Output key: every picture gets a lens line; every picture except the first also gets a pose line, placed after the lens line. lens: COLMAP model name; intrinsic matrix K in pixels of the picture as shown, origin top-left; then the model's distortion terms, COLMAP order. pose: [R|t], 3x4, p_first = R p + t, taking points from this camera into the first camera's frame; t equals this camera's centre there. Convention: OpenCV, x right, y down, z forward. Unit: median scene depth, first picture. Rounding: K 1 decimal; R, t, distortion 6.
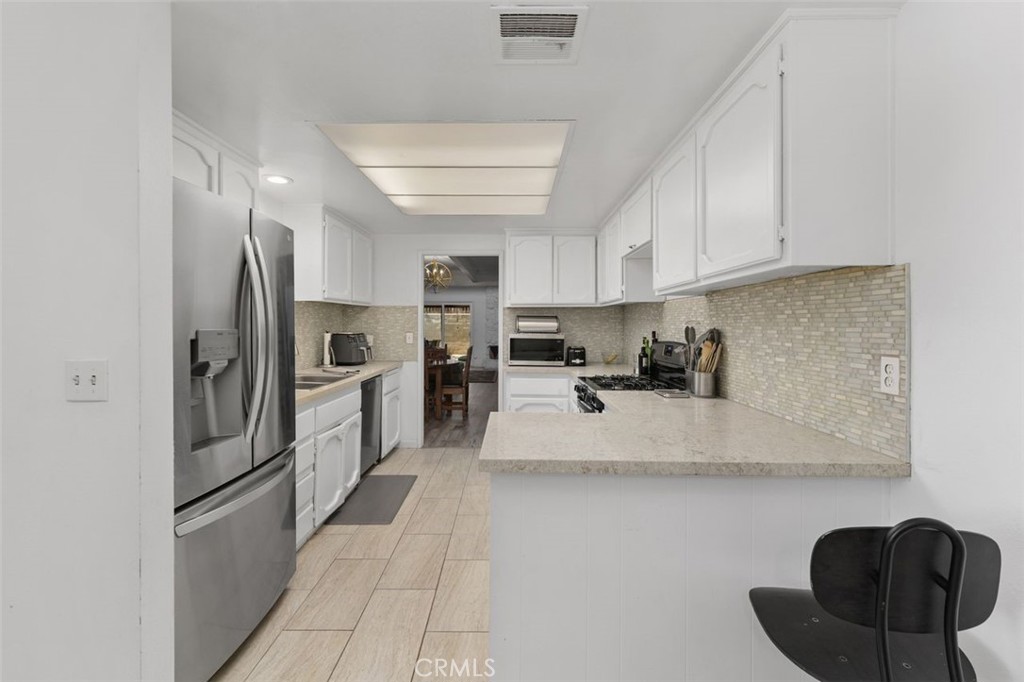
lens RADIAL K [[469.1, 0, 507.8], [0, 469.1, 324.3], [0, 0, 1]] dist [0.001512, -0.000668]
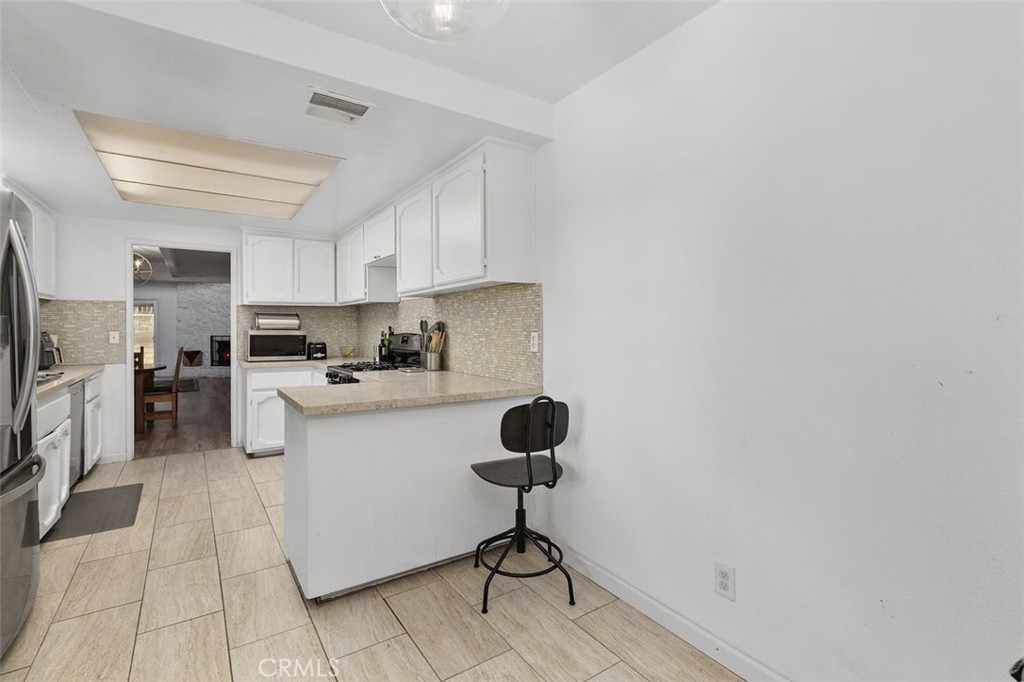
lens RADIAL K [[469.1, 0, 501.6], [0, 469.1, 328.0], [0, 0, 1]] dist [0.001512, -0.000668]
pose [[0.832607, -0.005132, 0.553840, -0.141971], [0.004804, 0.999986, 0.002043, 0.020440], [-0.553843, 0.000960, 0.832621, -0.207619]]
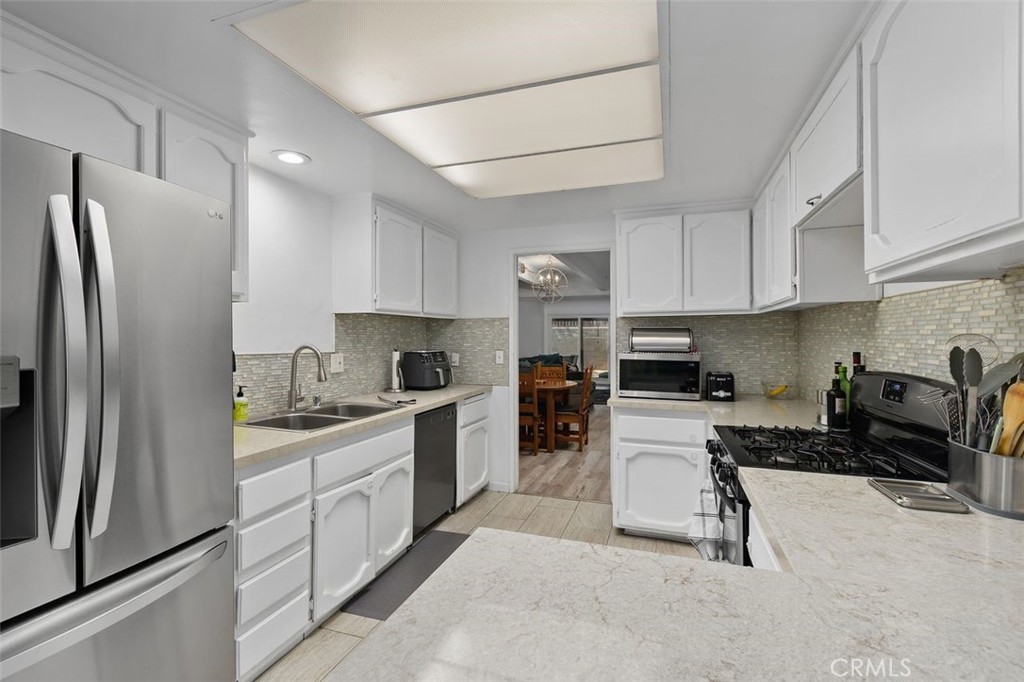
lens RADIAL K [[469.1, 0, 507.5], [0, 469.1, 338.1], [0, 0, 1]] dist [0.001512, -0.000668]
pose [[0.950156, -0.004729, -0.311738, 0.090723], [0.004705, 0.999989, -0.000828, -0.004817], [0.311738, -0.000680, 0.950168, 0.348577]]
